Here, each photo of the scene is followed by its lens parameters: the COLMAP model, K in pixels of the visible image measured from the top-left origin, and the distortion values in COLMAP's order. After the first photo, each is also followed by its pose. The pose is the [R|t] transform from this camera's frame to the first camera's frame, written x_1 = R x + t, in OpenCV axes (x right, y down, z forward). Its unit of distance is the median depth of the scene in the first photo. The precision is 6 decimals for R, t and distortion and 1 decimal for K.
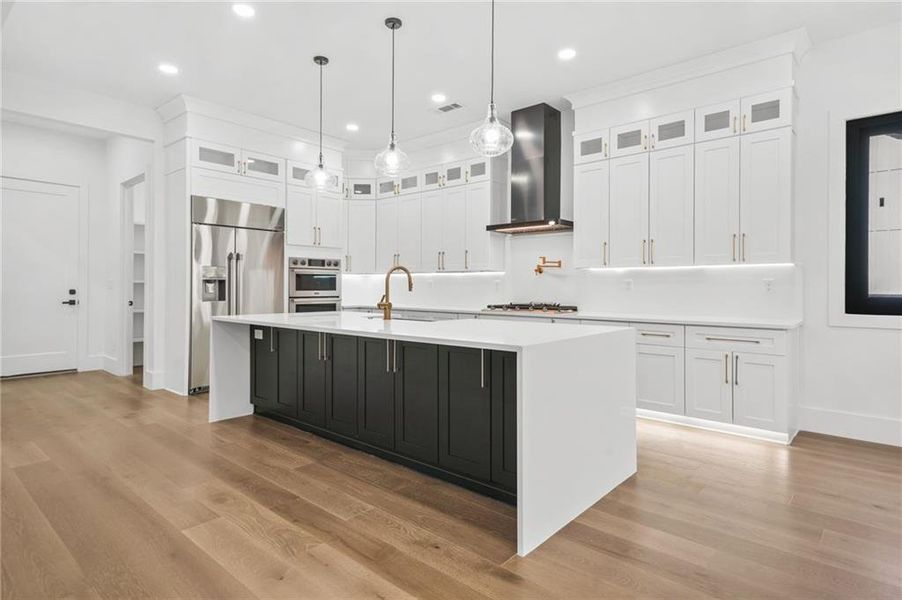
lens RADIAL K [[486.0, 0, 447.2], [0, 486.0, 289.3], [0, 0, 1]] dist [0.006144, 0.002034]
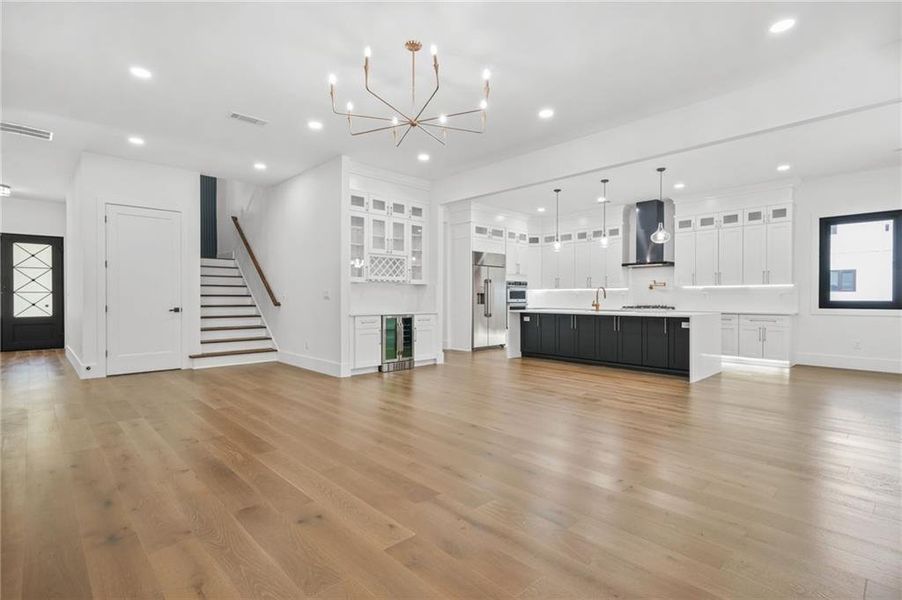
lens RADIAL K [[431.4, 0, 449.0], [0, 431.4, 303.4], [0, 0, 1]] dist [0.004305, -0.000712]
pose [[0.995749, -0.000507, -0.092105, -0.582138], [0.000968, 0.999987, 0.004960, 0.016208], [0.092101, -0.005028, 0.995737, -0.968640]]
